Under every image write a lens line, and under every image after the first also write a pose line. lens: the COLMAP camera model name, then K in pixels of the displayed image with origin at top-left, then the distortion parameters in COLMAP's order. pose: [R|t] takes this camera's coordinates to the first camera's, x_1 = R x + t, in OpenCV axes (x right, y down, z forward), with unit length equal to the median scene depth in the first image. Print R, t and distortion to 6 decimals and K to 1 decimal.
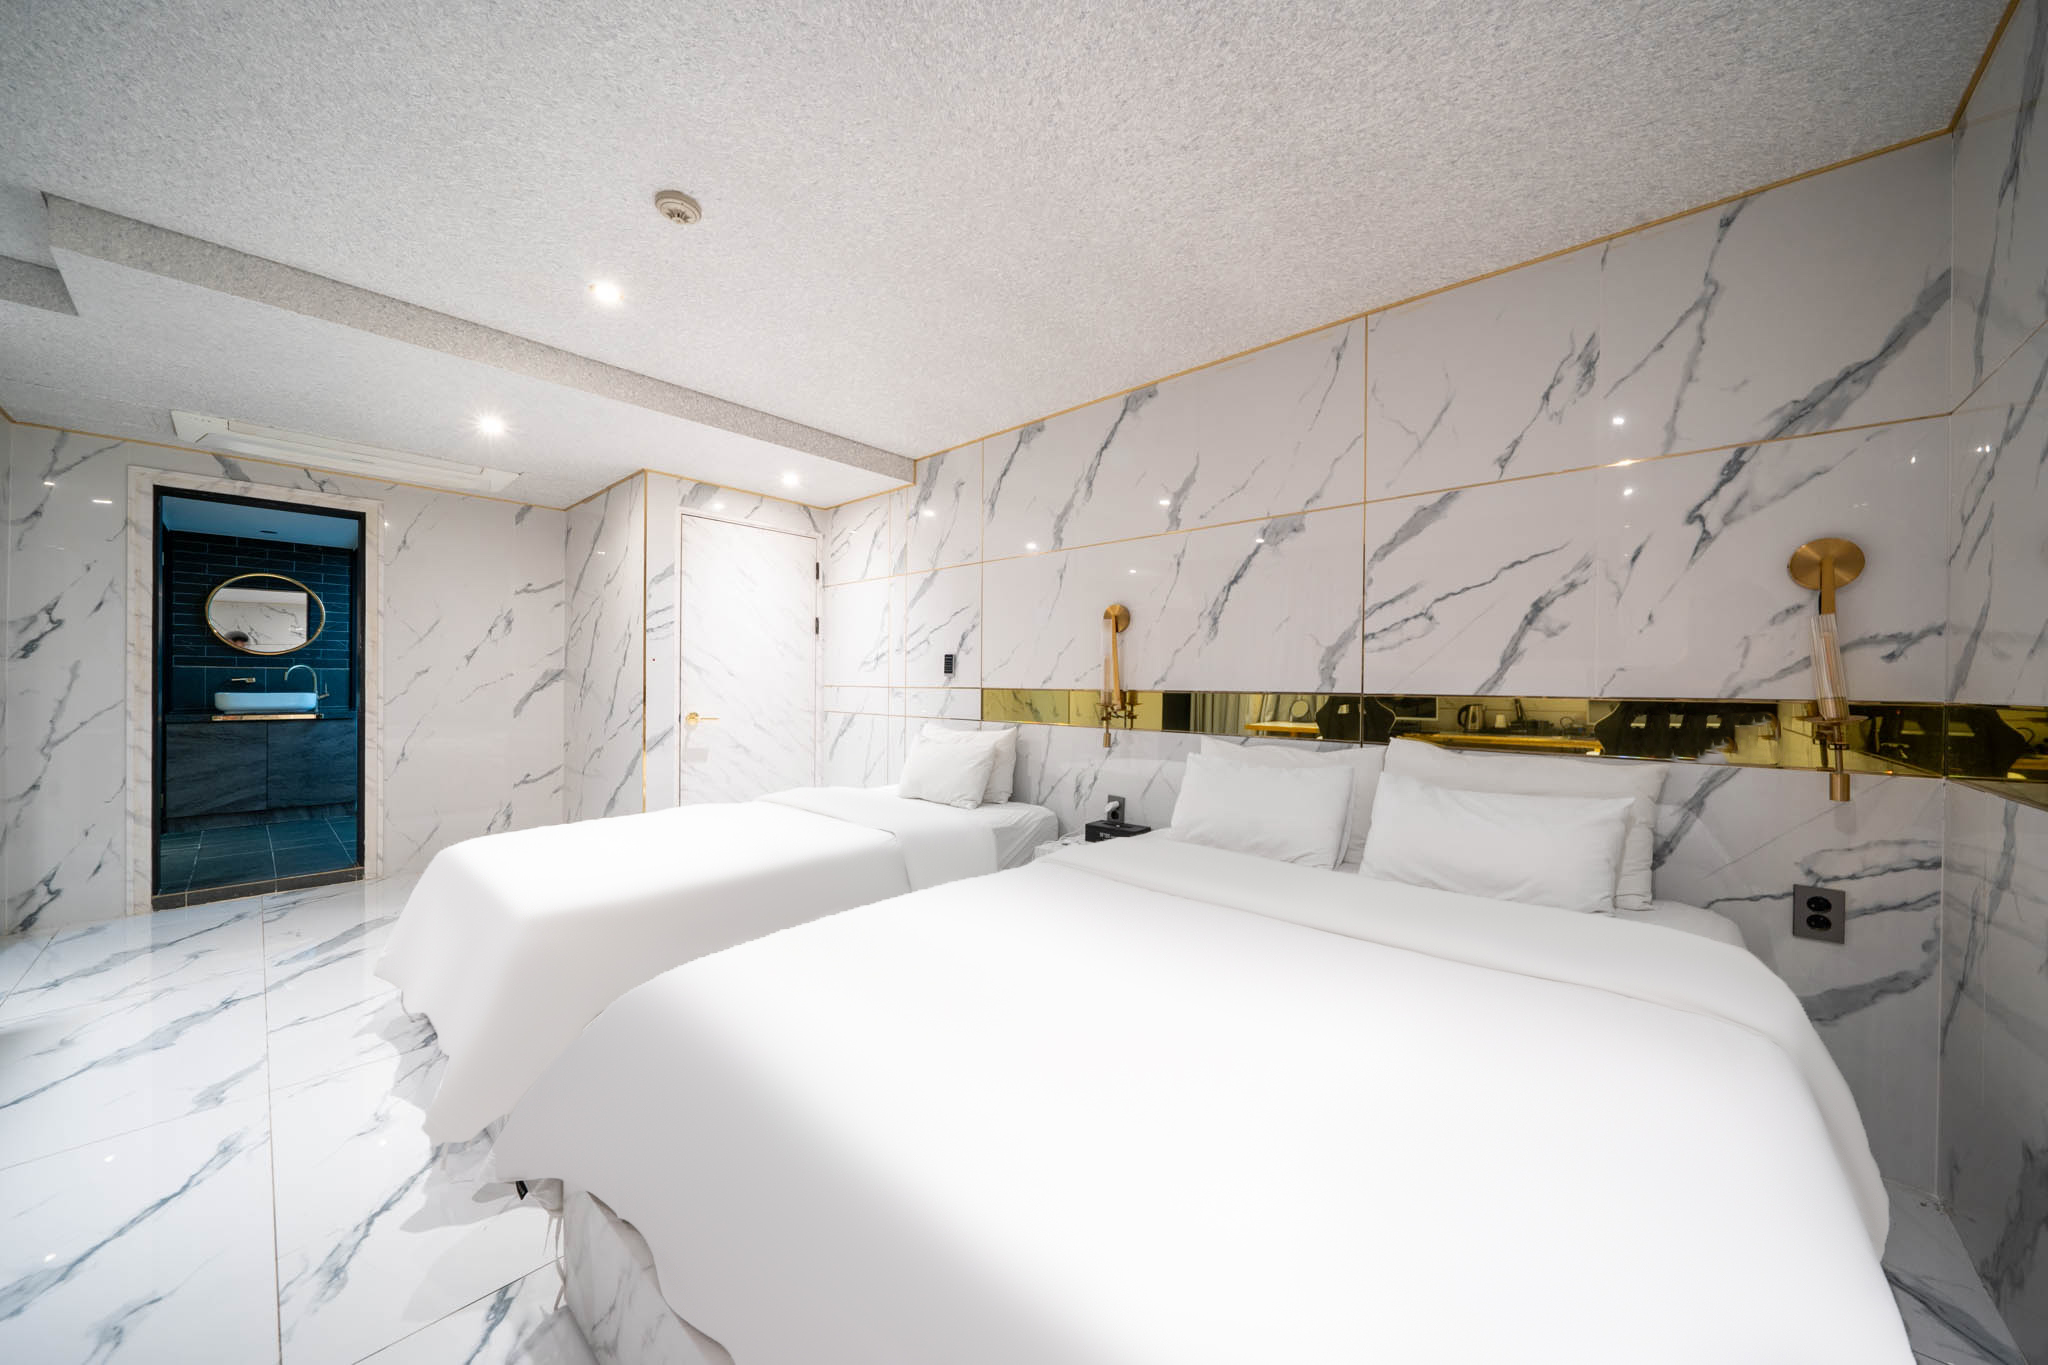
lens RADIAL K [[693.1, 0, 1024.2], [0, 693.1, 685.0], [0, 0, 1]] dist [-0.007278, 0.000098]
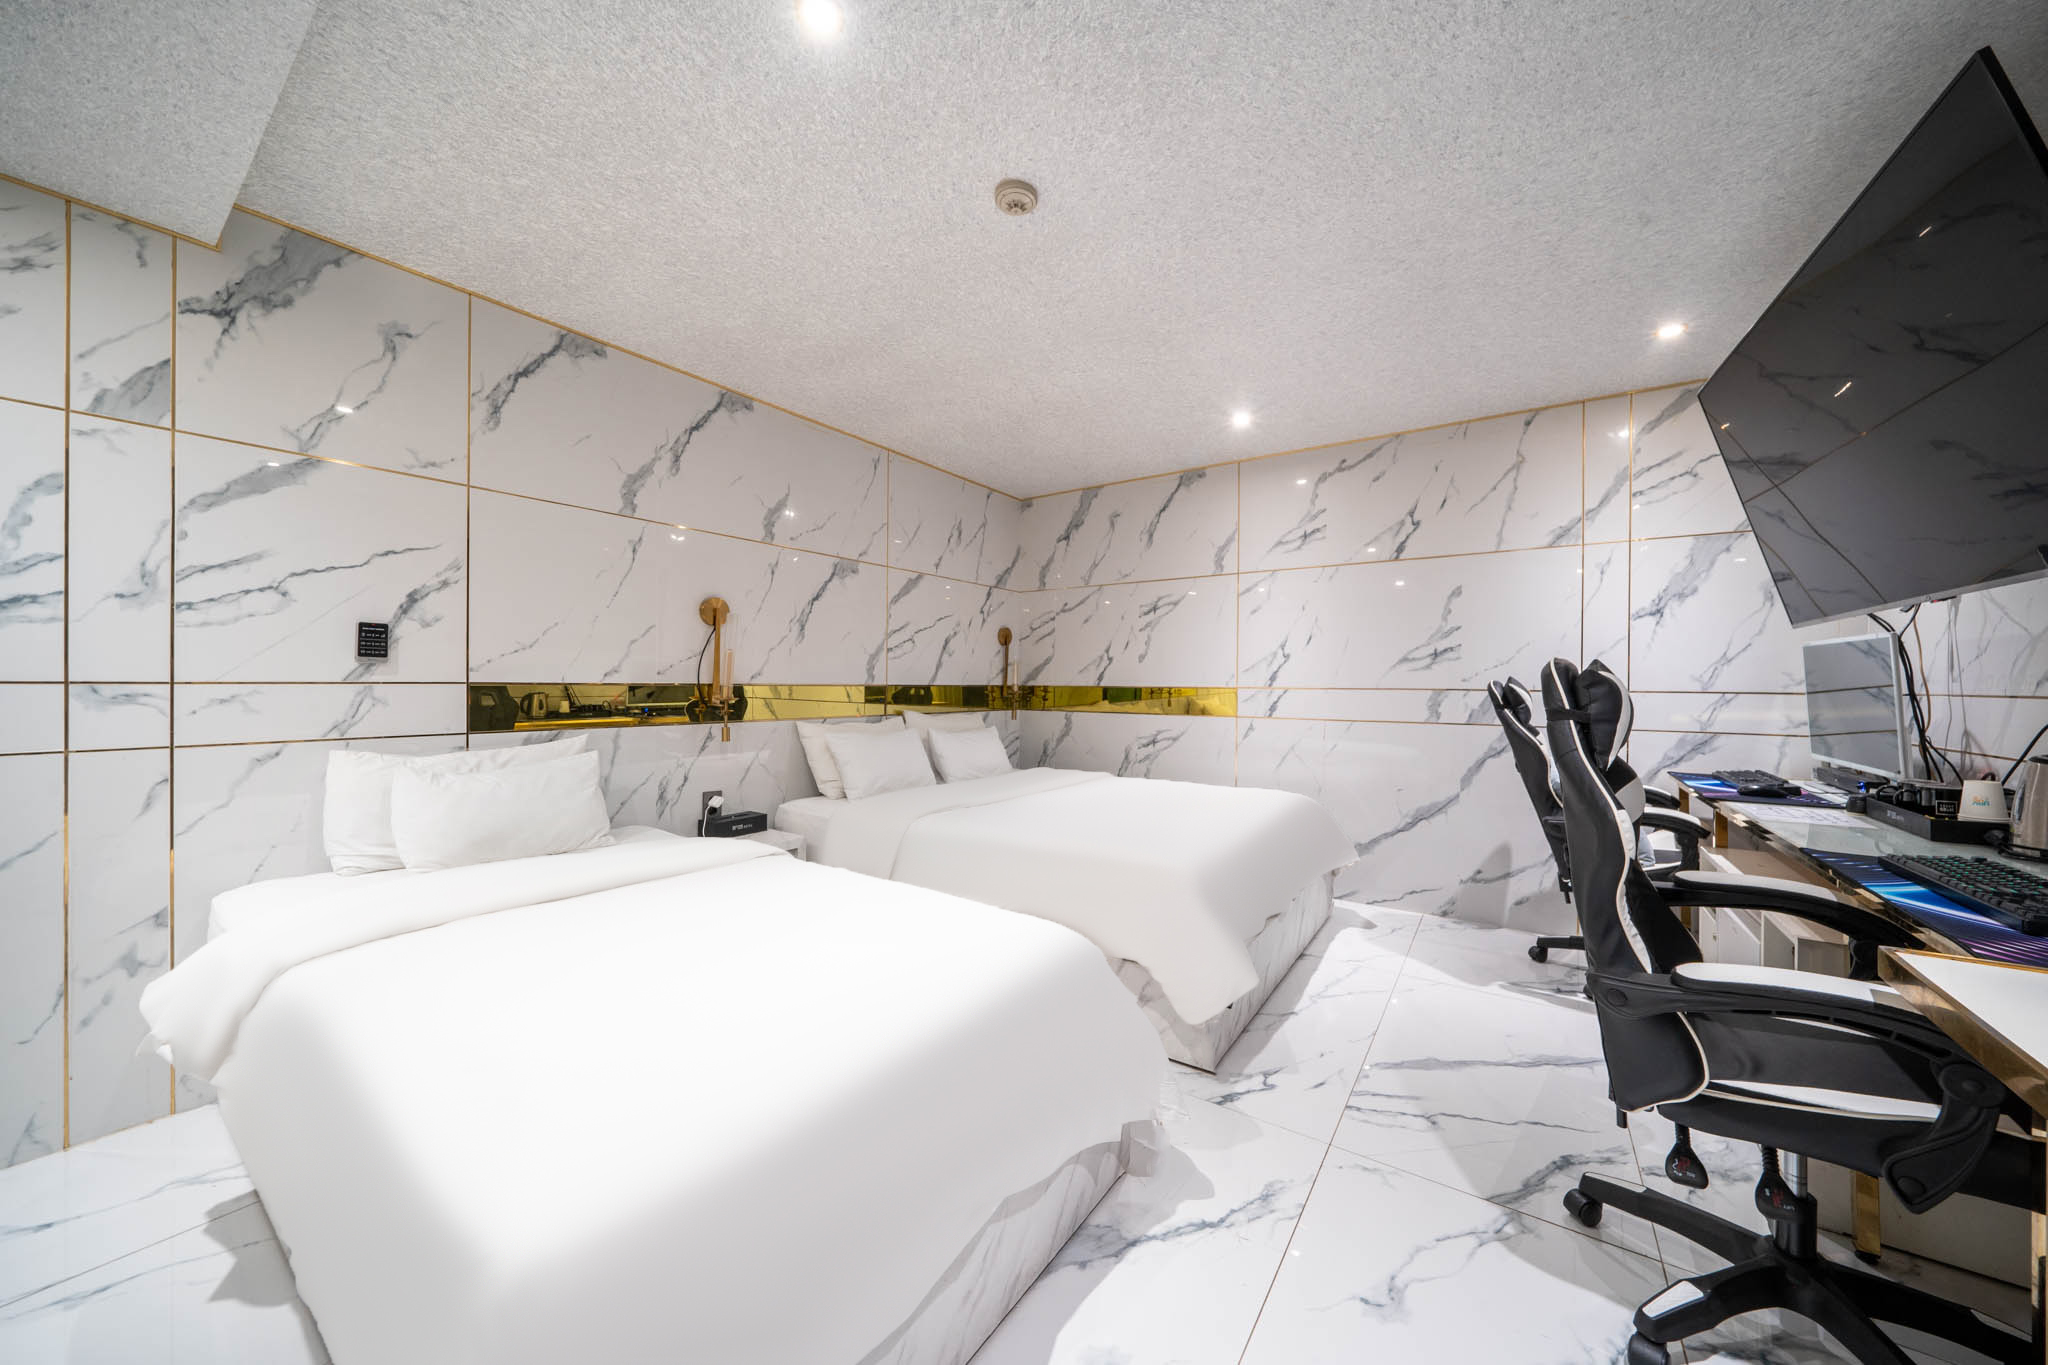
lens RADIAL K [[747.9, 0, 1023.0], [0, 747.9, 683.4], [0, 0, 1]] dist [-0.013100, 0.000087]
pose [[-0.138448, -0.003507, 0.990364, -1.213802], [-0.001933, 0.999993, 0.003271, 0.002349], [-0.990368, -0.001461, -0.138453, 0.881440]]
